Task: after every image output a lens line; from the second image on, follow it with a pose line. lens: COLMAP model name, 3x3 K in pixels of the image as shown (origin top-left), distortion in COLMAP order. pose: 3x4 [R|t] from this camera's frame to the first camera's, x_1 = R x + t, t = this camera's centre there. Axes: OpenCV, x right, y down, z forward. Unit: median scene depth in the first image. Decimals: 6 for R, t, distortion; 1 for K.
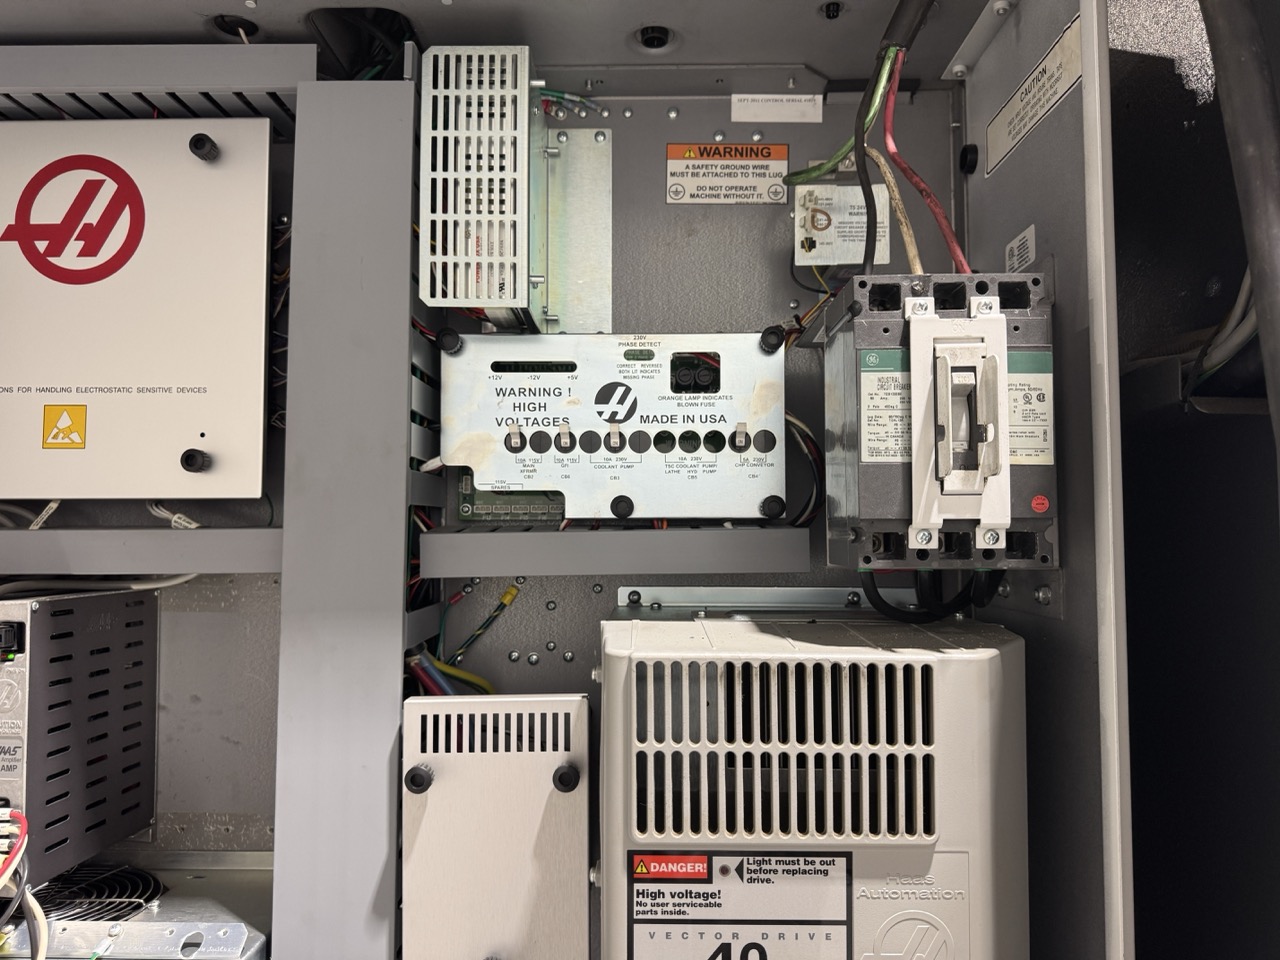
lens RADIAL K [[909.4, 0, 639.6], [0, 909.4, 480.8], [0, 0, 1]] dist [-0.003638, -0.011742]
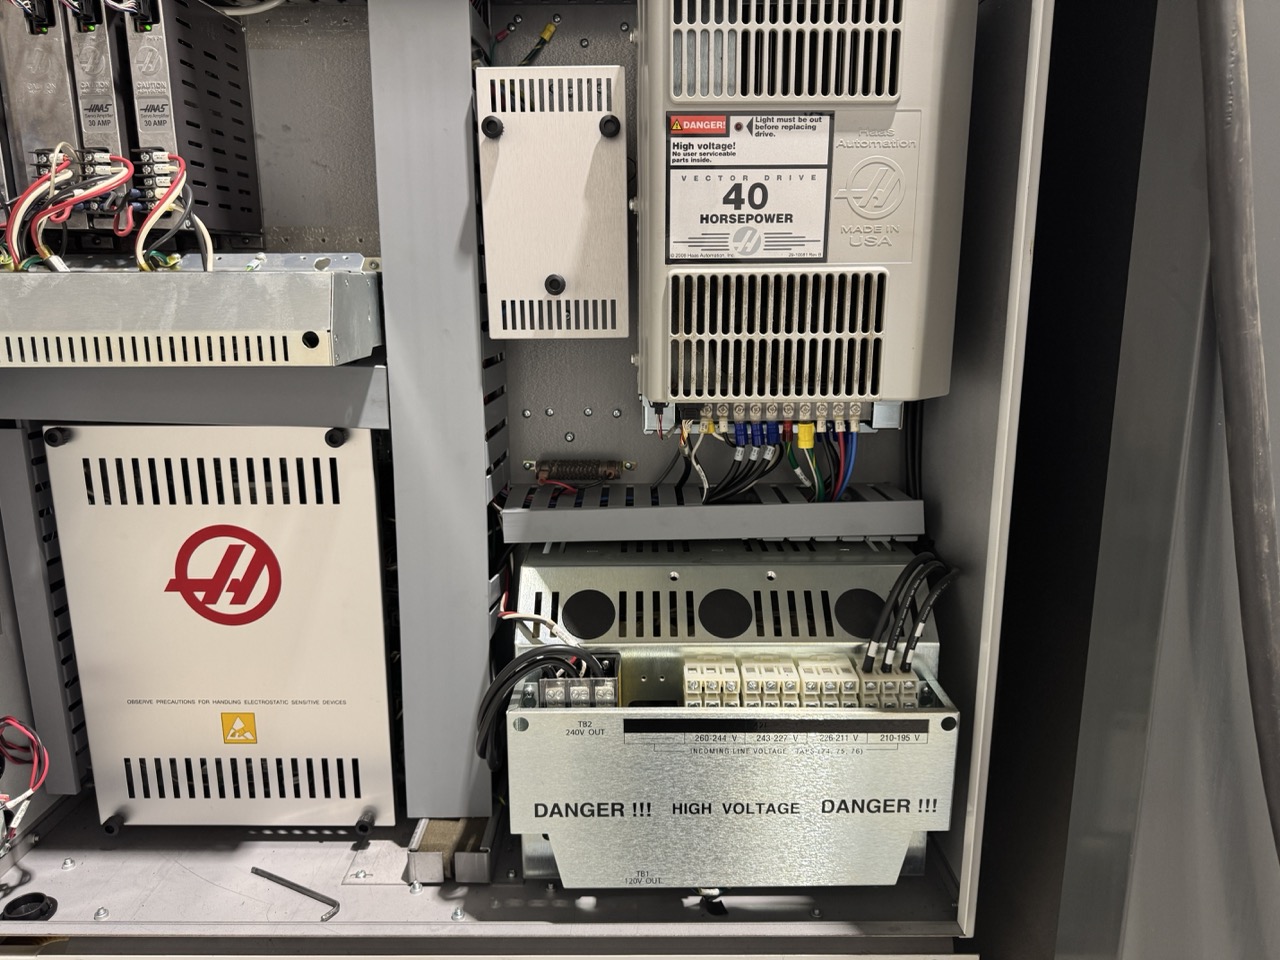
lens RADIAL K [[909.4, 0, 641.5], [0, 909.4, 478.0], [0, 0, 1]] dist [-0.003638, -0.011742]
pose [[0.999888, -0.006218, 0.013594, -0.070943], [0.002166, 0.960063, 0.279775, 0.550643], [-0.014791, -0.279714, 0.959969, -0.427254]]
